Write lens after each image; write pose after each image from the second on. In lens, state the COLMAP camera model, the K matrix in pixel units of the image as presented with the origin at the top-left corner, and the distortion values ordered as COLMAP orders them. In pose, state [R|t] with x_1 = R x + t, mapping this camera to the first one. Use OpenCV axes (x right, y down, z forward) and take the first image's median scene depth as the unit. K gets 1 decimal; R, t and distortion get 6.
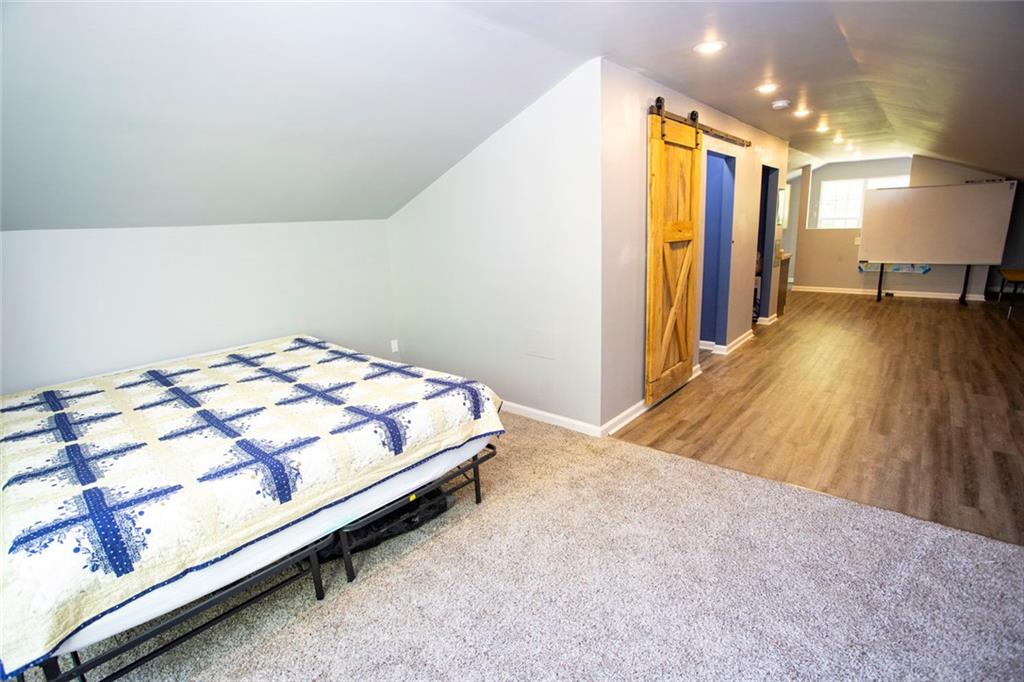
lens RADIAL K [[488.1, 0, 512.2], [0, 488.1, 342.8], [0, 0, 1]] dist [-0.066561, 0.023551]
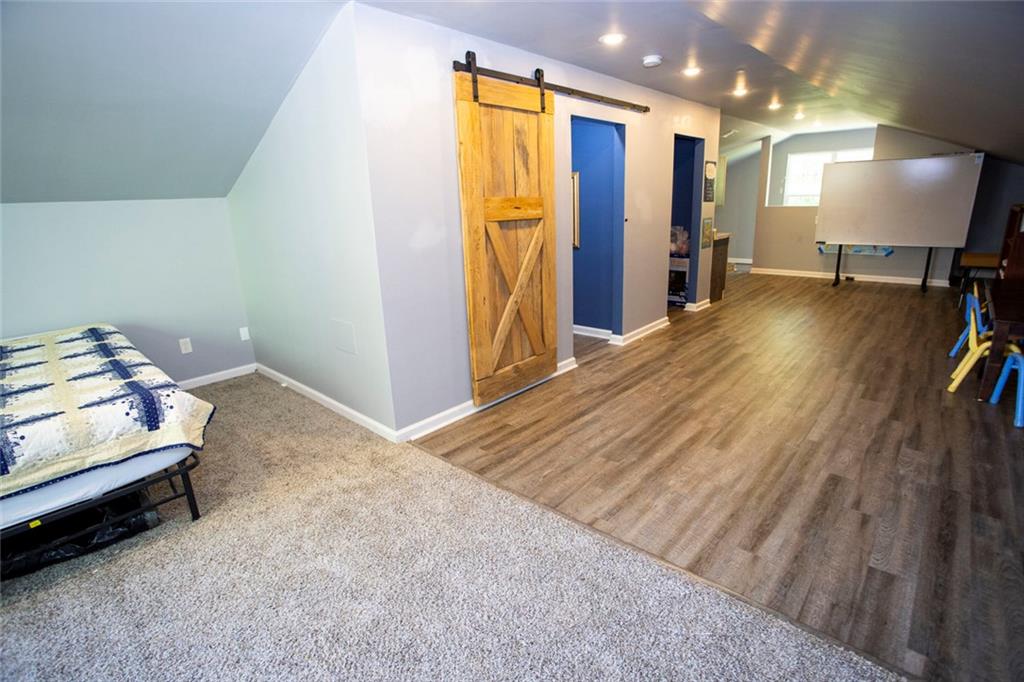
lens RADIAL K [[490.8, 0, 509.9], [0, 490.8, 342.8], [0, 0, 1]] dist [-0.085337, 0.037750]
pose [[0.999527, 0.010527, -0.028880, 0.344266], [-0.009222, 0.998946, 0.044954, -0.026030], [0.029323, -0.044667, 0.998571, 0.102977]]
